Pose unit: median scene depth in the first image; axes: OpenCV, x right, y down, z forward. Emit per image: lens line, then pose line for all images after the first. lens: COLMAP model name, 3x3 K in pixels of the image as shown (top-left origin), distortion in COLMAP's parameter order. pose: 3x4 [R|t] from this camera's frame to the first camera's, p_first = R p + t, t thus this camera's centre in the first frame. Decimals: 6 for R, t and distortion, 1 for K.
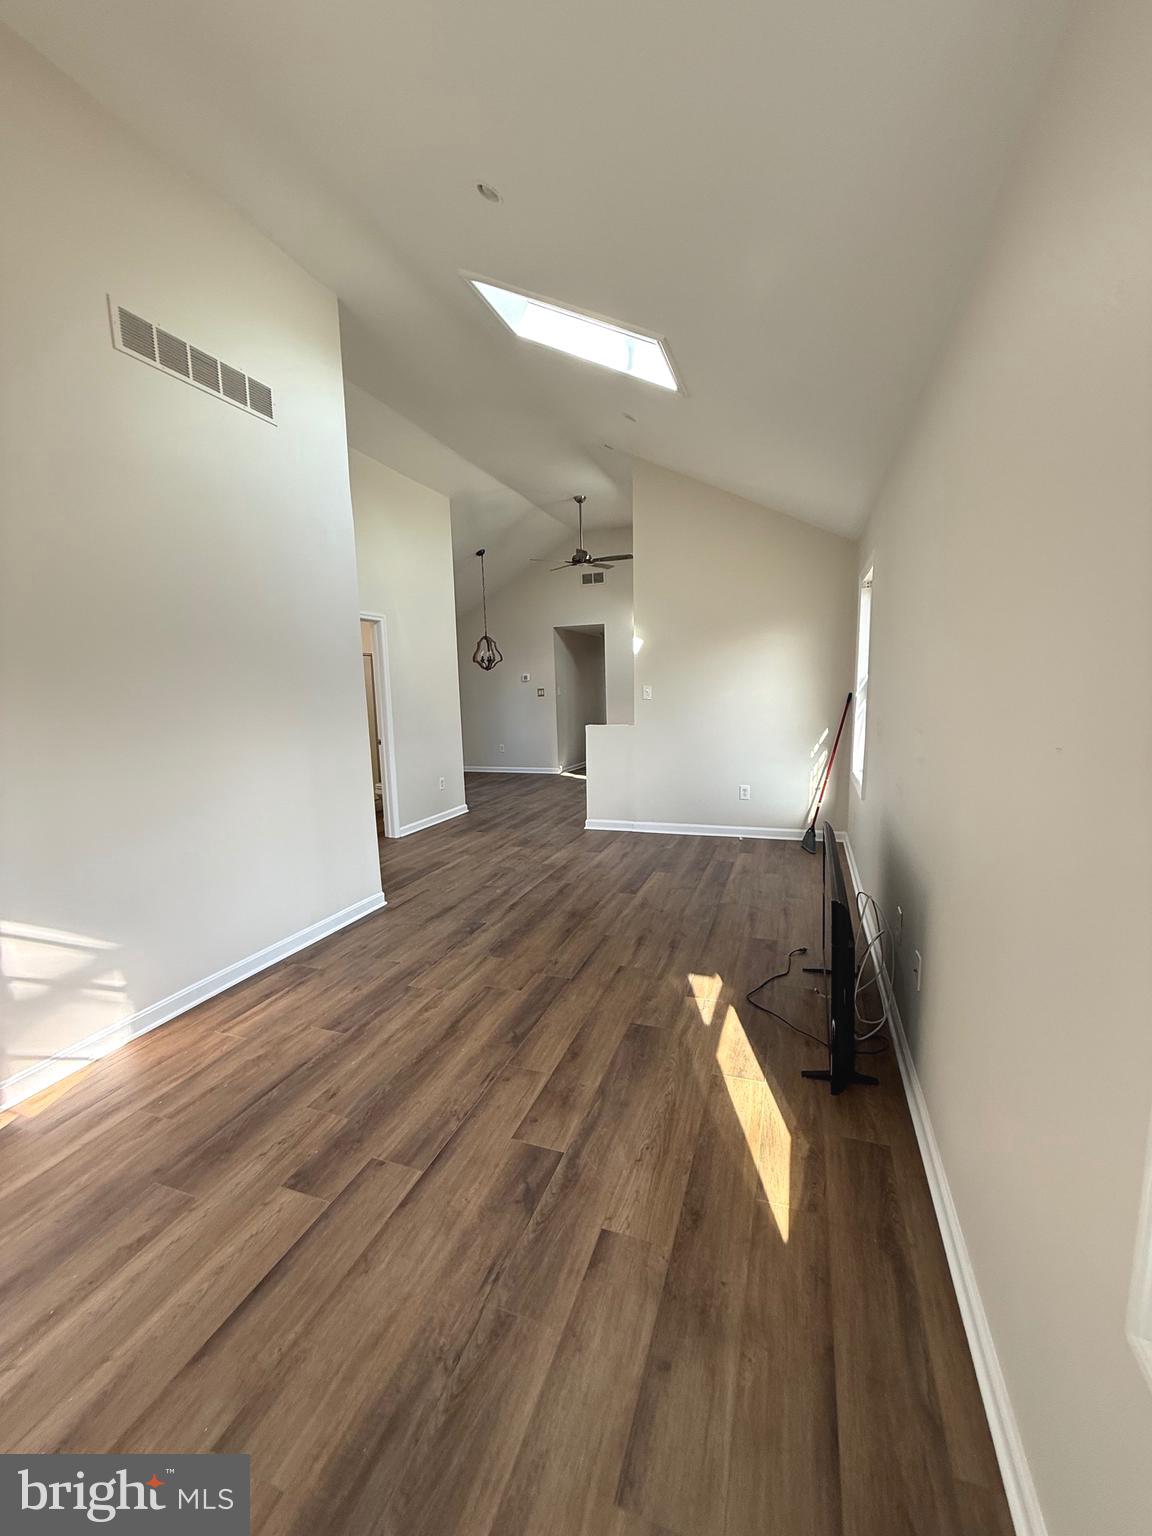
lens RADIAL K [[605.5, 0, 580.7], [0, 605.5, 764.5], [0, 0, 1]] dist [-0.000396, -0.000148]
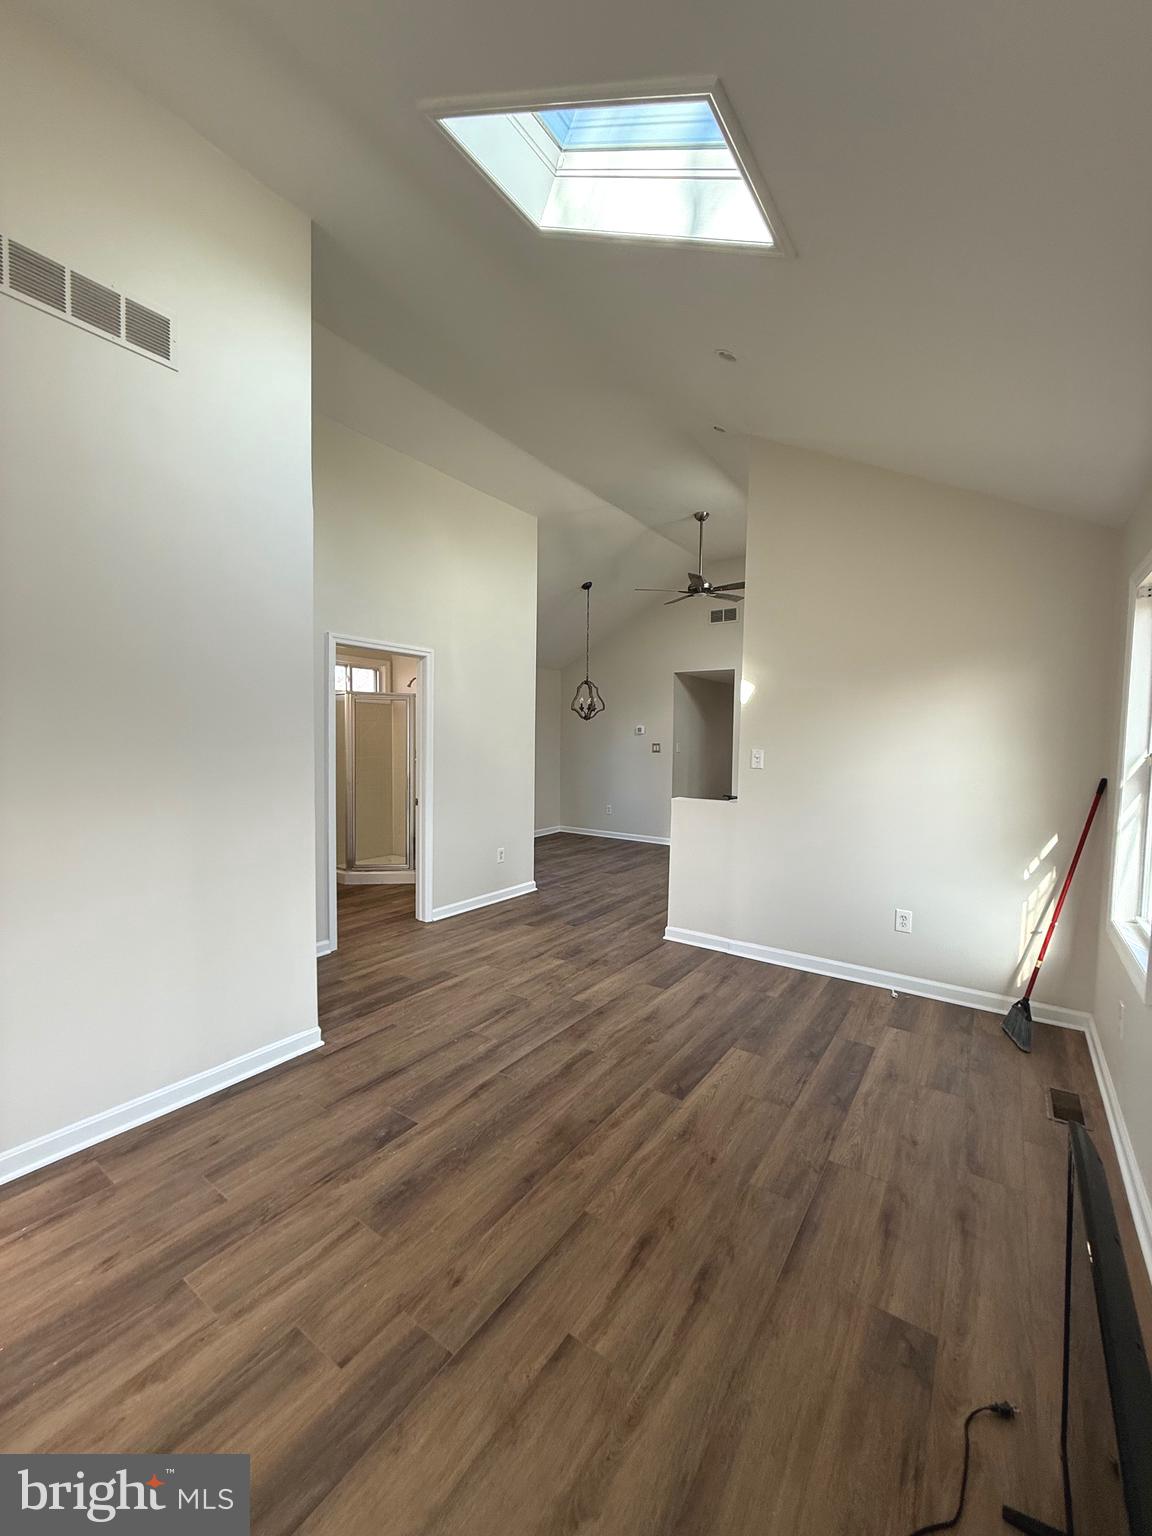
lens RADIAL K [[605.5, 0, 580.7], [0, 605.5, 765.1], [0, 0, 1]] dist [-0.000396, -0.000148]
pose [[0.964397, 0.052738, -0.259145, 0.114964], [-0.073639, 0.994711, -0.071612, -0.055633], [0.253998, 0.088146, 0.963180, 0.326678]]
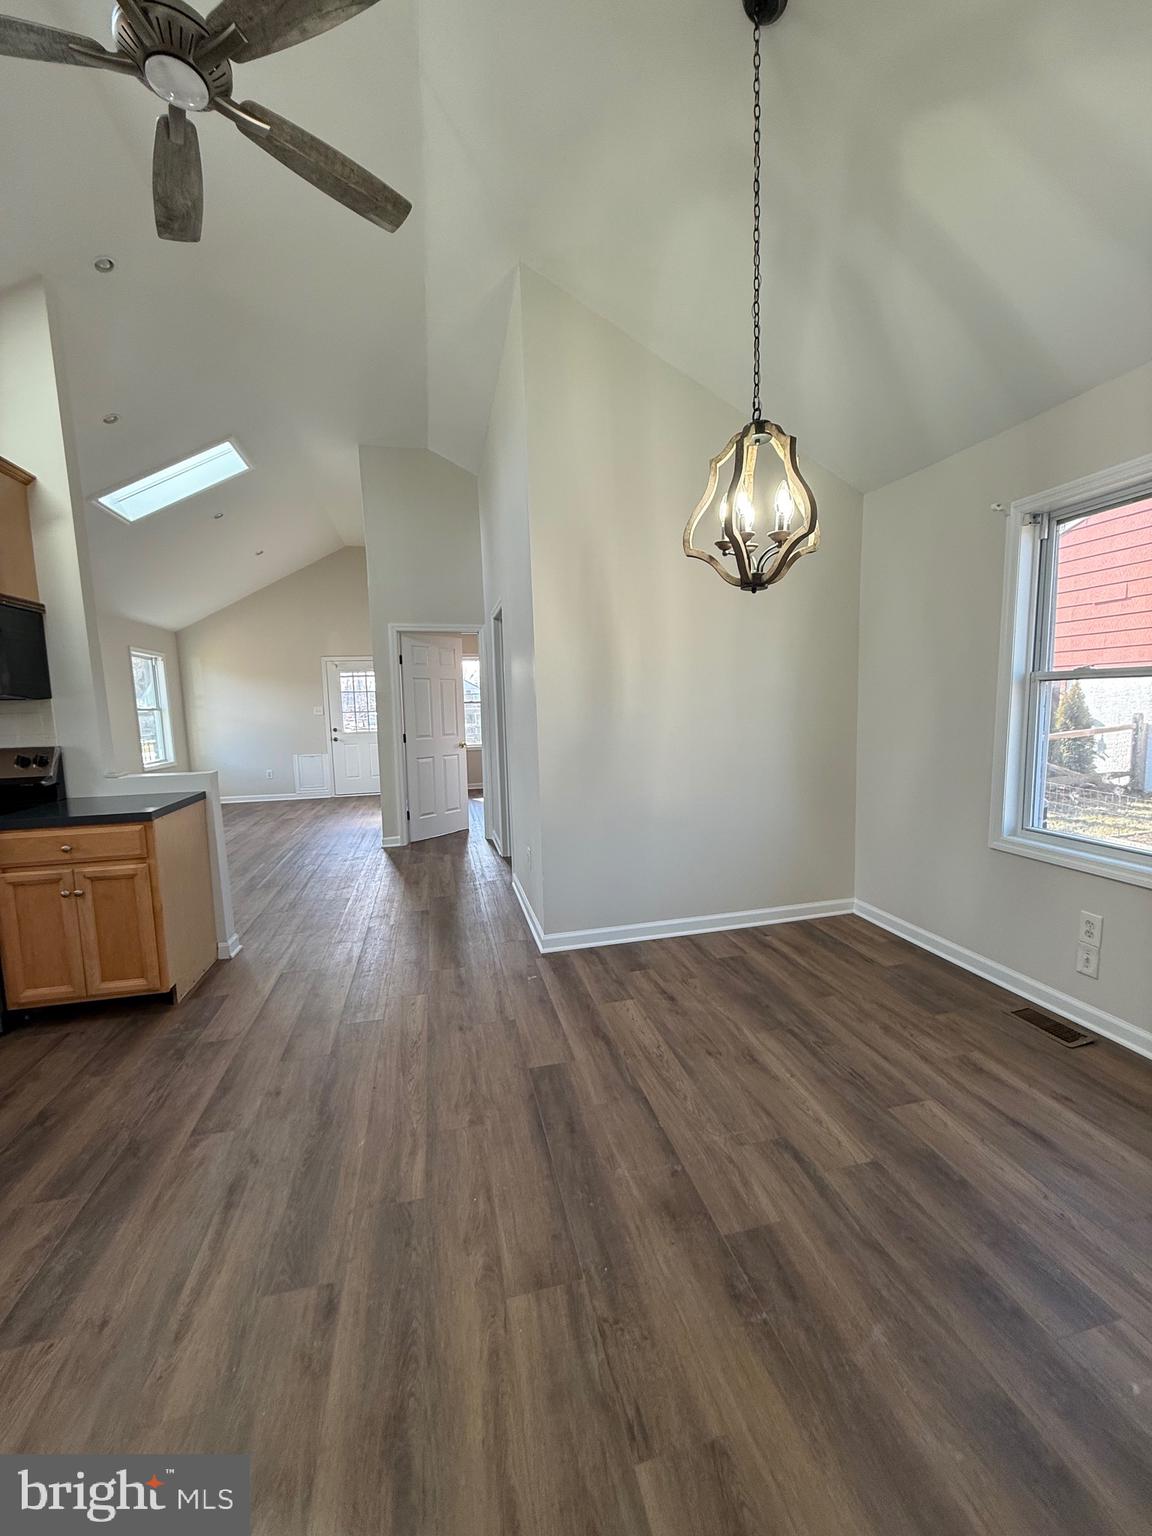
lens RADIAL K [[605.5, 0, 578.6], [0, 605.5, 762.2], [0, 0, 1]] dist [-0.000396, -0.000148]
pose [[-0.834867, 0.110243, -0.539300, 0.037786], [-0.015750, 0.974554, 0.223600, -0.259354], [0.550227, 0.195170, -0.811886, 2.092446]]
